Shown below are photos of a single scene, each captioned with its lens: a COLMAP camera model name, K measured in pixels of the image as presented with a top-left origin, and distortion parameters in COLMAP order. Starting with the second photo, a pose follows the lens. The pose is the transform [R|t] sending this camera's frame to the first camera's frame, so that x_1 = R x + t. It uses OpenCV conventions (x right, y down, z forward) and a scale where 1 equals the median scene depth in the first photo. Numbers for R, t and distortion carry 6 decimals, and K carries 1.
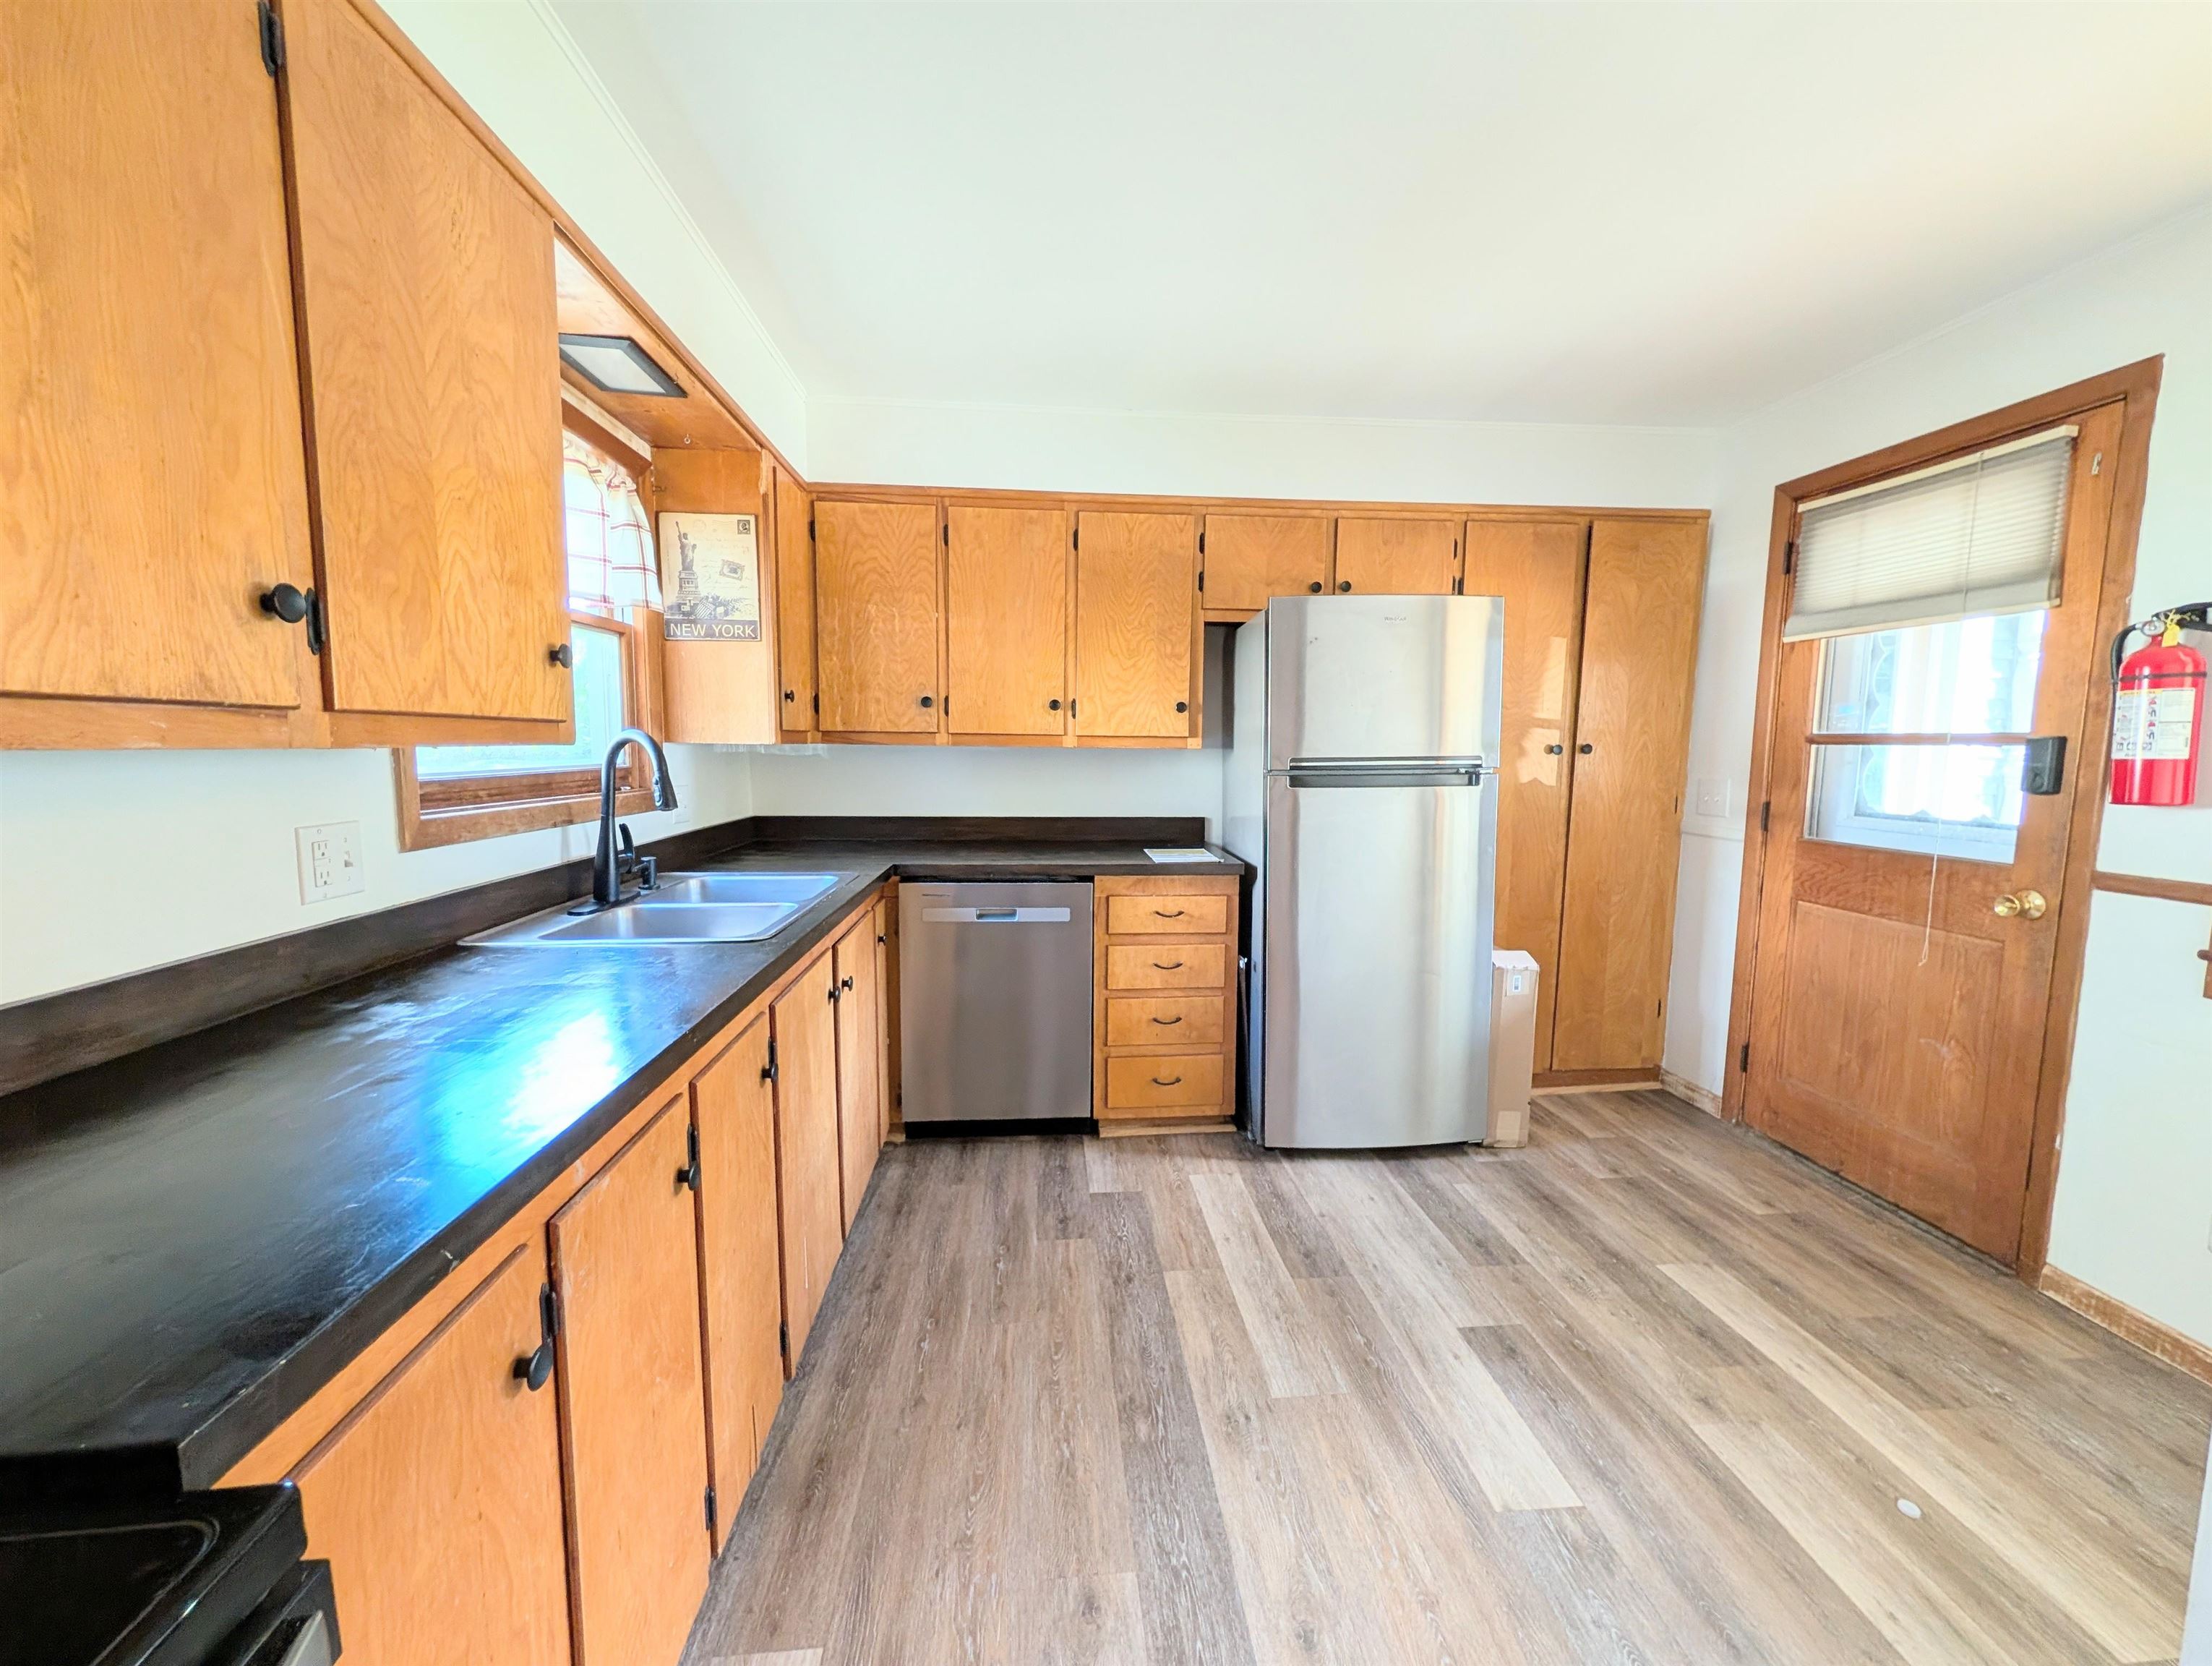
lens RADIAL K [[850.1, 0, 1111.9], [0, 850.1, 831.4], [0, 0, 1]] dist [0.002352, 0.000037]
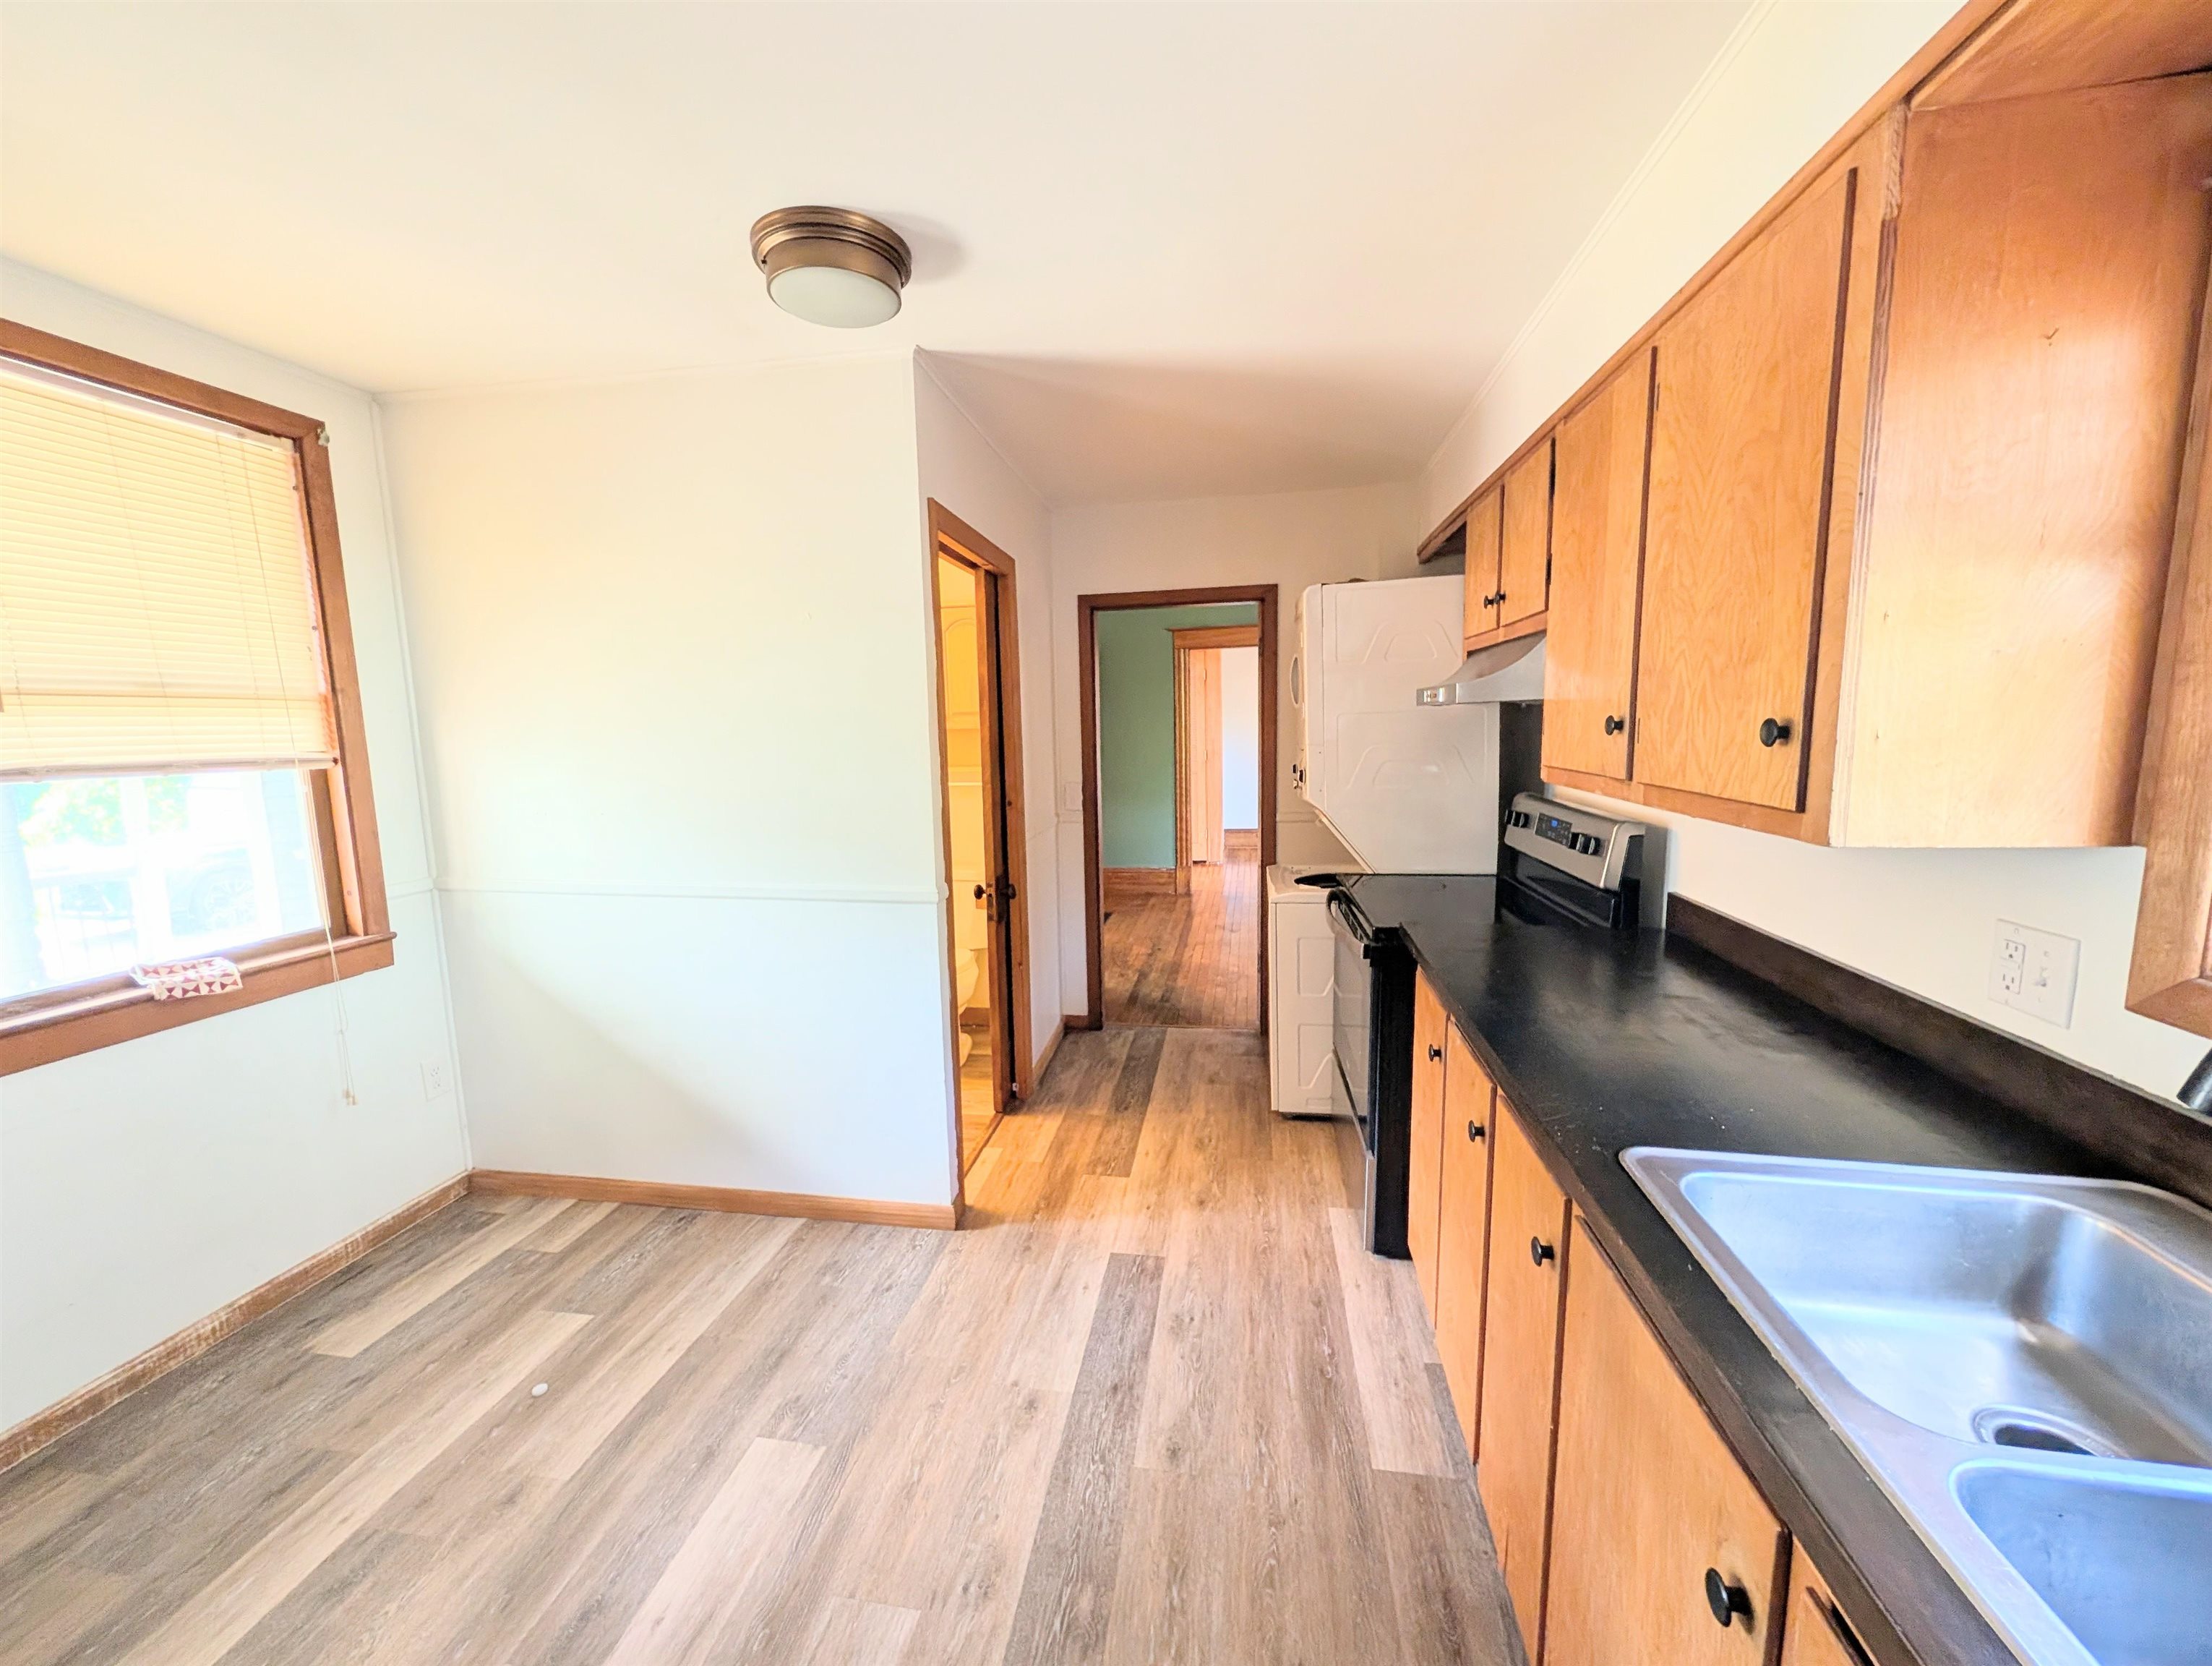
lens RADIAL K [[850.1, 0, 1116.7], [0, 850.1, 823.8], [0, 0, 1]] dist [0.002352, 0.000037]
pose [[-0.971285, -0.020814, 0.237009, -0.156195], [0.034714, 0.973108, 0.227720, -0.231913], [-0.235375, 0.229408, -0.944442, 1.372265]]
